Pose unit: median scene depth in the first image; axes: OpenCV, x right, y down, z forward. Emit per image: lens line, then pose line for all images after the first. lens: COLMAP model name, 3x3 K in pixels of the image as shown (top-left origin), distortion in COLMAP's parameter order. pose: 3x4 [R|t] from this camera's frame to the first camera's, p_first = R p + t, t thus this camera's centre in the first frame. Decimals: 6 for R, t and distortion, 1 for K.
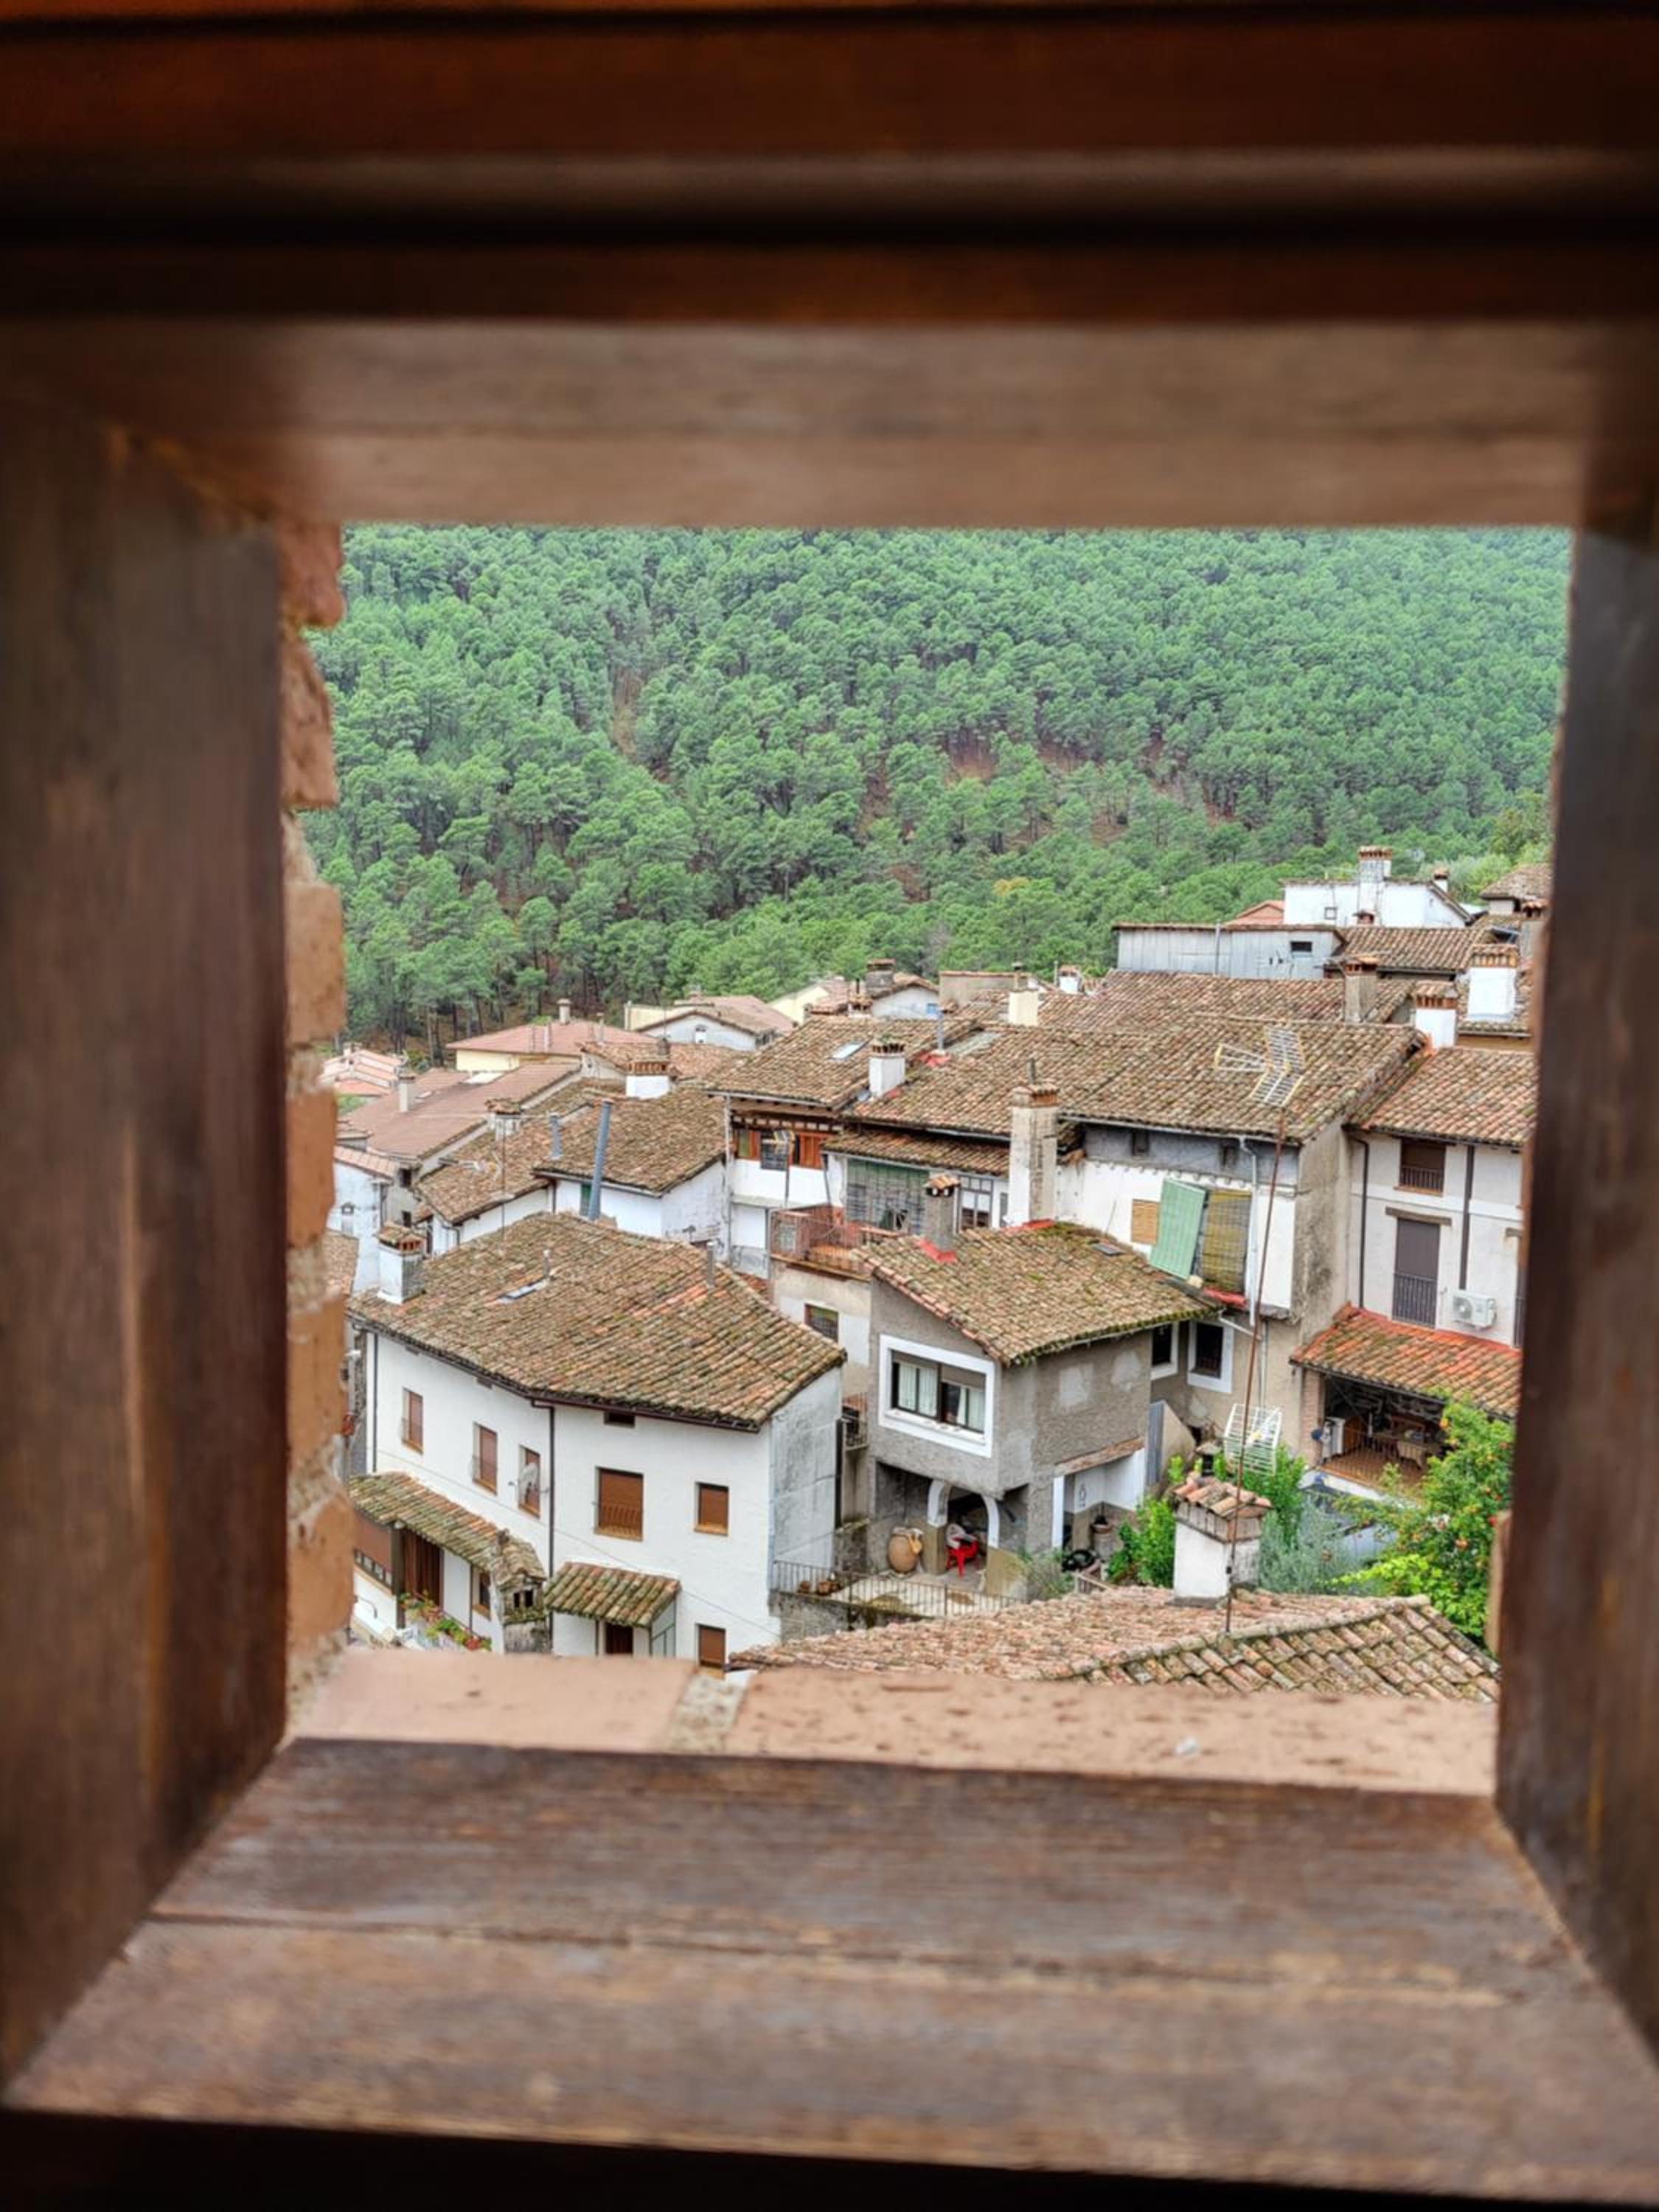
lens RADIAL K [[1622.9, 0, 896.8], [0, 1622.9, 1127.5], [0, 0, 1]] dist [0.055393, 0.000914]
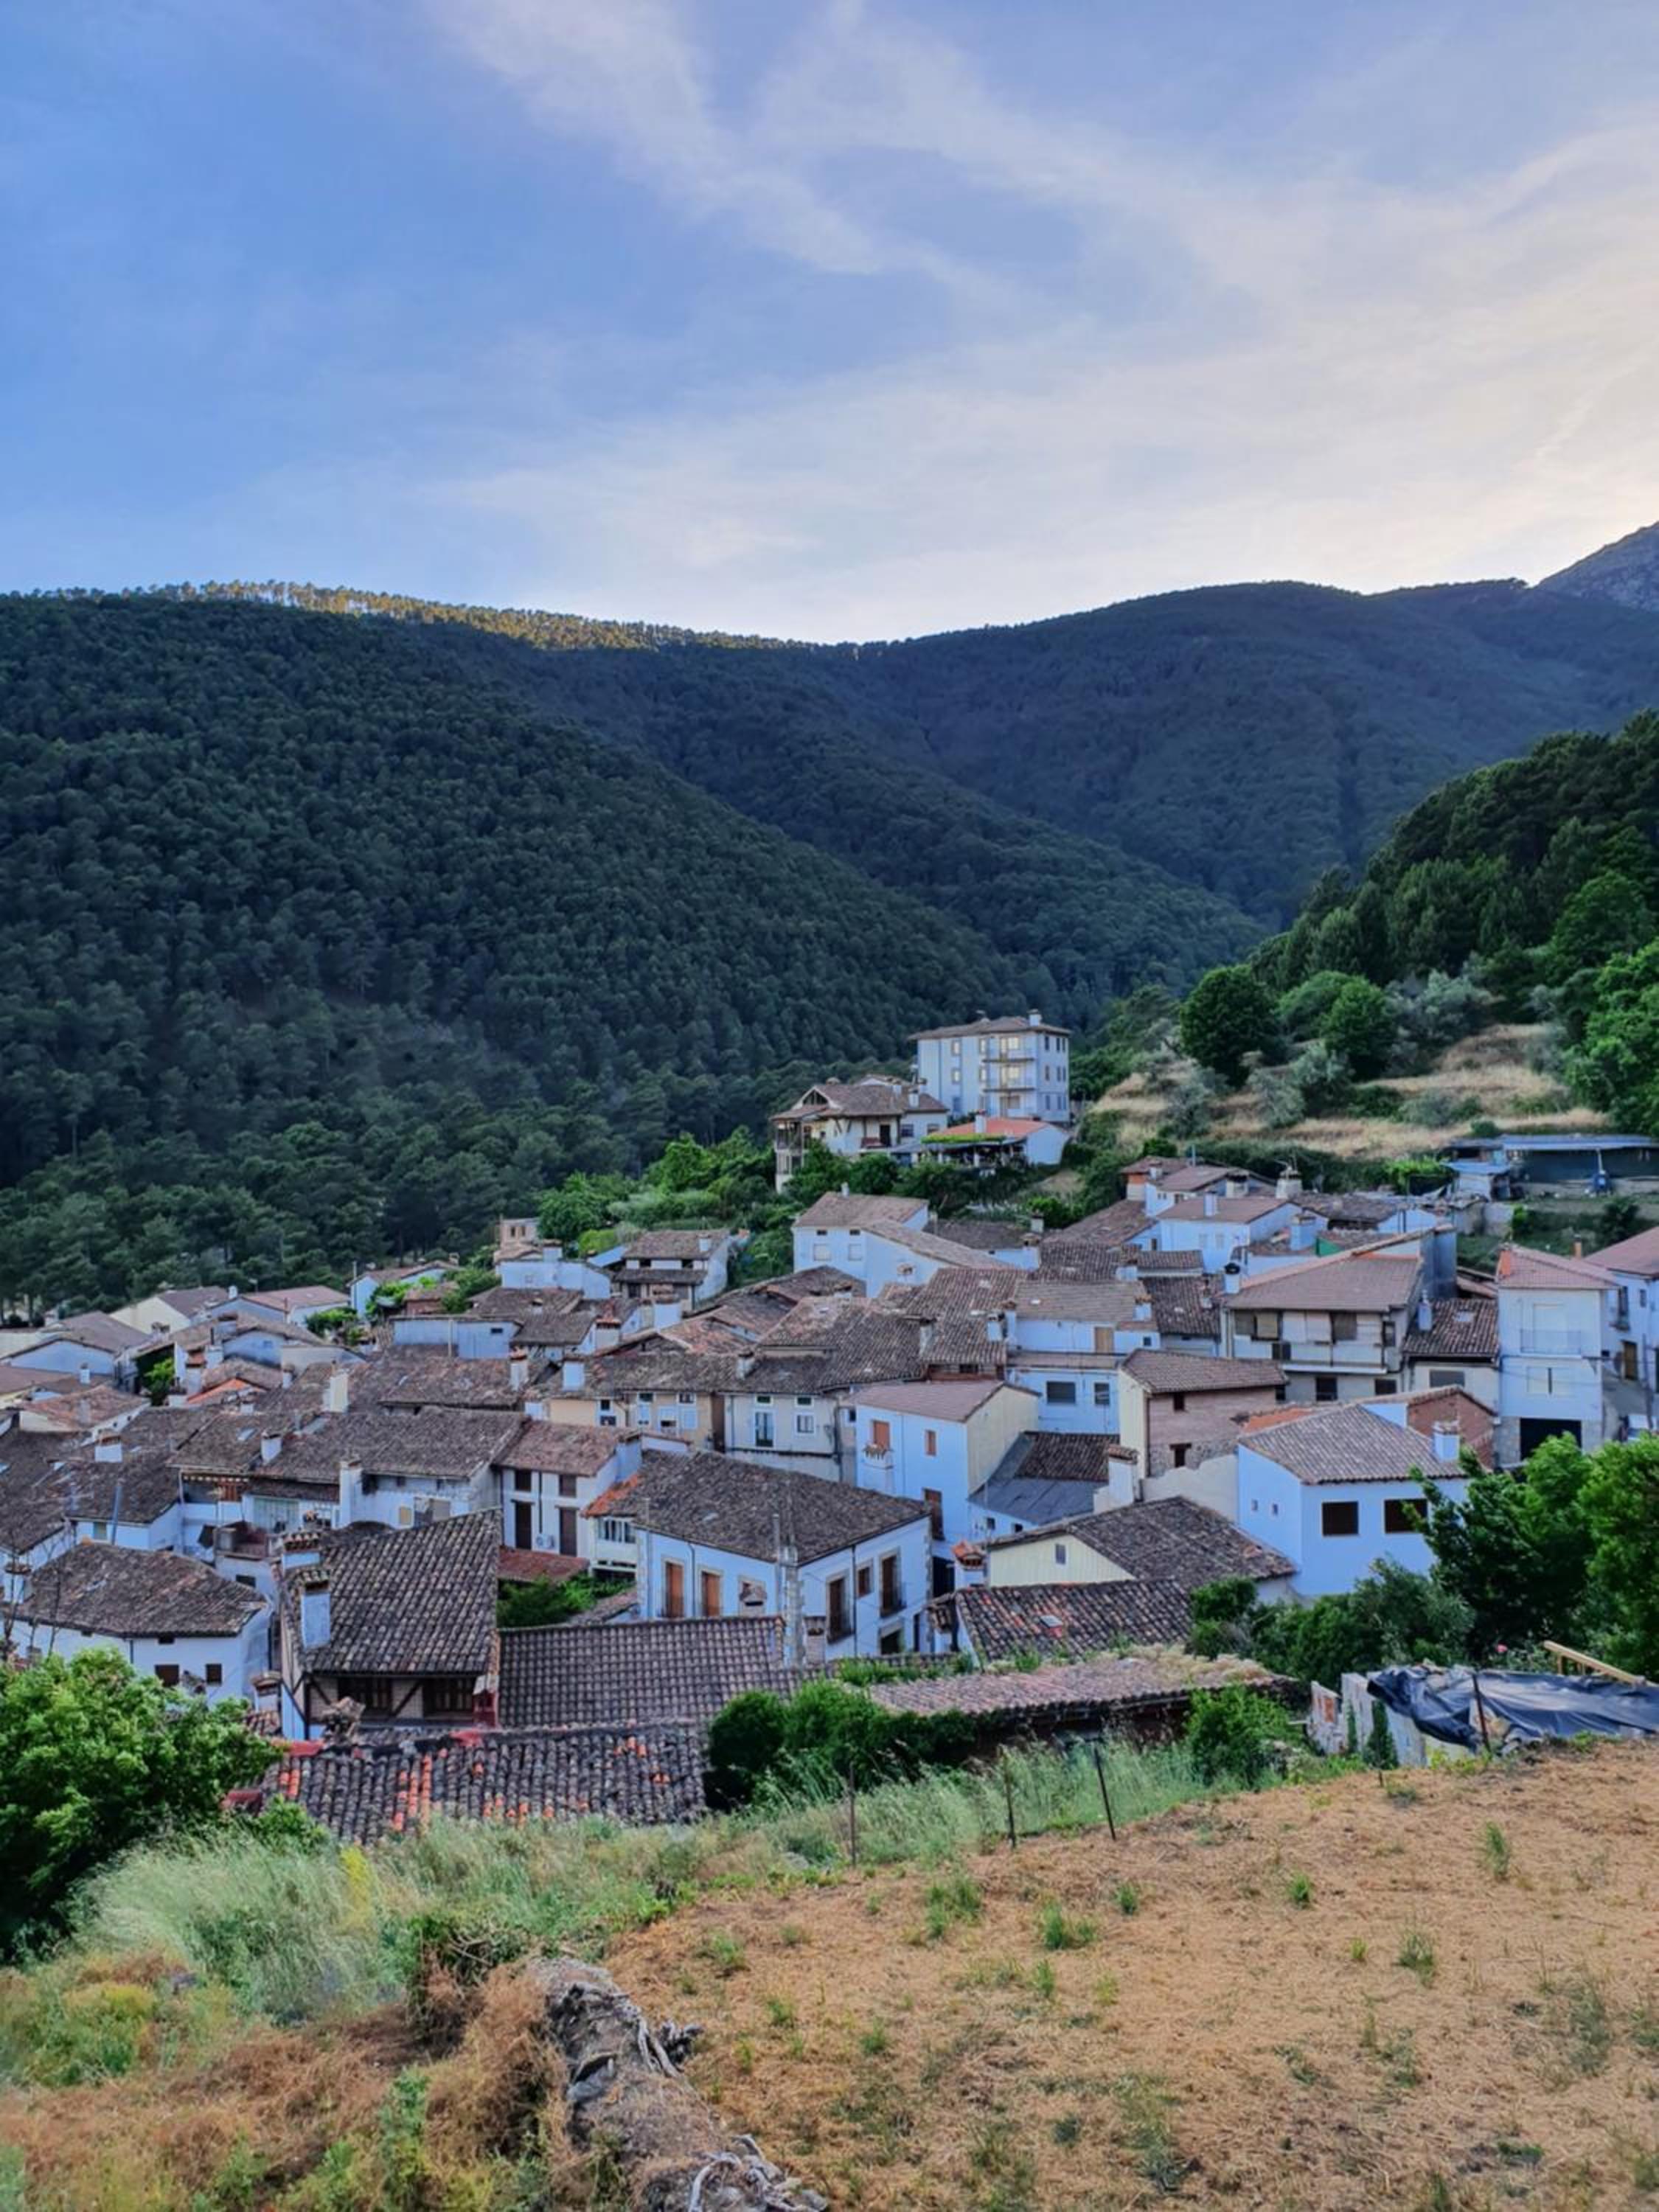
lens RADIAL K [[1895.0, 0, 826.7], [0, 1895.0, 1067.1], [0, 0, 1]] dist [0.005586, -0.015043]
pose [[0.940922, -0.043049, 0.335875, -0.141828], [0.081515, 0.991513, -0.101274, -0.232607], [-0.328665, 0.122669, 0.936446, -1.615201]]
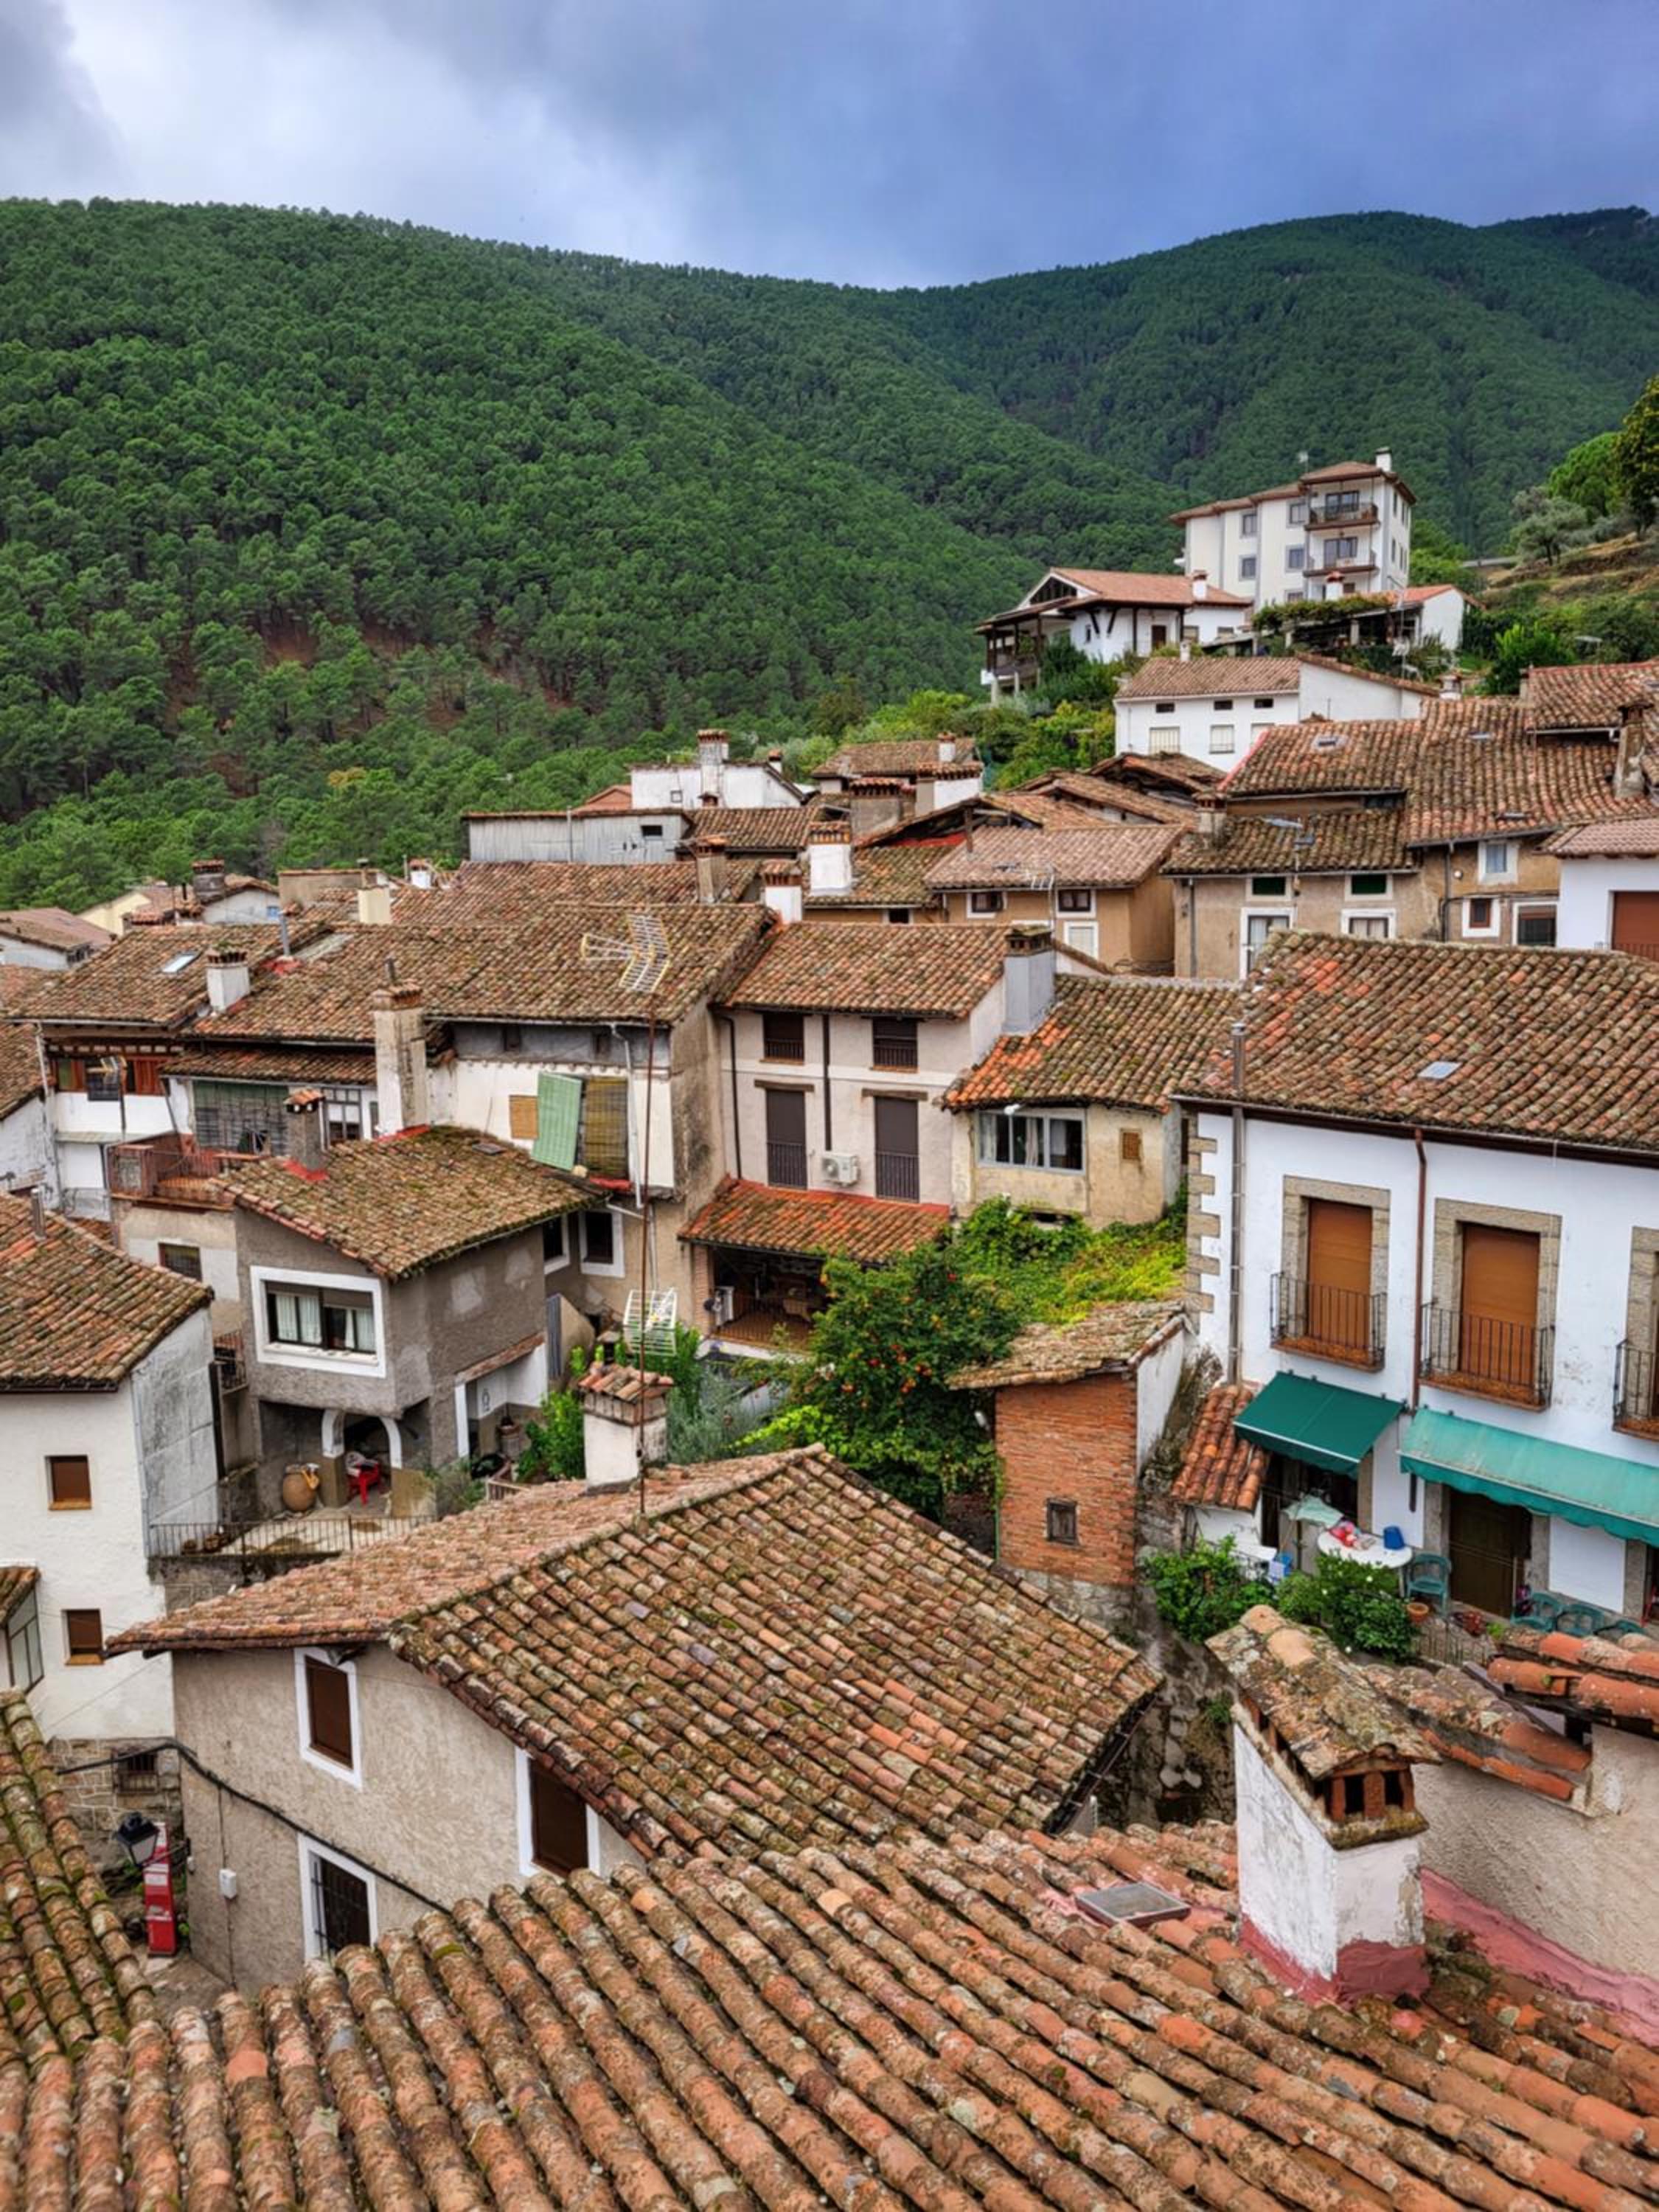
lens RADIAL K [[1617.5, 0, 829.5], [0, 1617.5, 1106.0], [0, 0, 1]] dist [0.058269, -0.027276]
pose [[0.938324, -0.097558, 0.331709, 0.000539], [0.079185, 0.994504, 0.068495, -0.001502], [-0.336568, -0.038004, 0.940892, 0.010537]]
